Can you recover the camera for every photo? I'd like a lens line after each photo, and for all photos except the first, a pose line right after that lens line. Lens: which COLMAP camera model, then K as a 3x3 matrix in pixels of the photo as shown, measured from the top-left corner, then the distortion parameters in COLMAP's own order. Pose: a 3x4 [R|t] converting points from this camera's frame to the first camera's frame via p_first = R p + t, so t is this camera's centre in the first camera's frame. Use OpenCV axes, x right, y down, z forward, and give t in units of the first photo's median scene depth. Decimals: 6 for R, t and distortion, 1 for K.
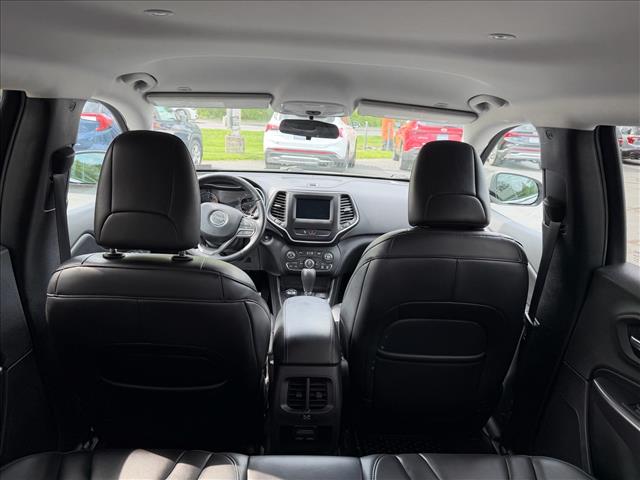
lens RADIAL K [[463.7, 0, 339.7], [0, 463.7, 235.7], [0, 0, 1]] dist [-0.028219, -0.020894]
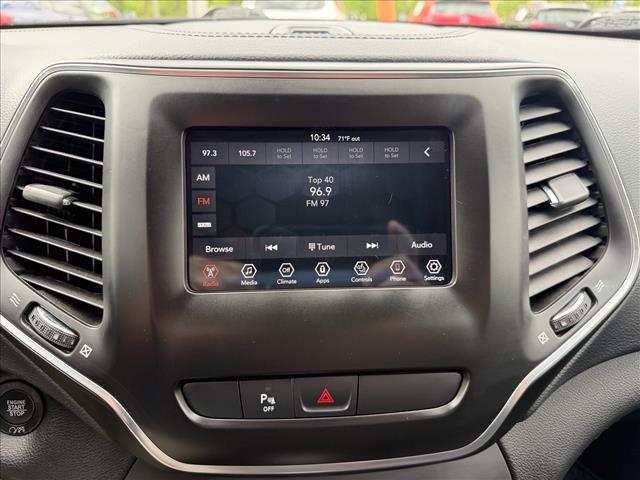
lens RADIAL K [[463.7, 0, 323.5], [0, 463.7, 236.6], [0, 0, 1]] dist [-0.028219, -0.020894]
pose [[0.999026, -0.041318, -0.015484, -0.055107], [0.043065, 0.989463, 0.138232, -0.065880], [0.009609, -0.138764, 0.990279, 0.863923]]
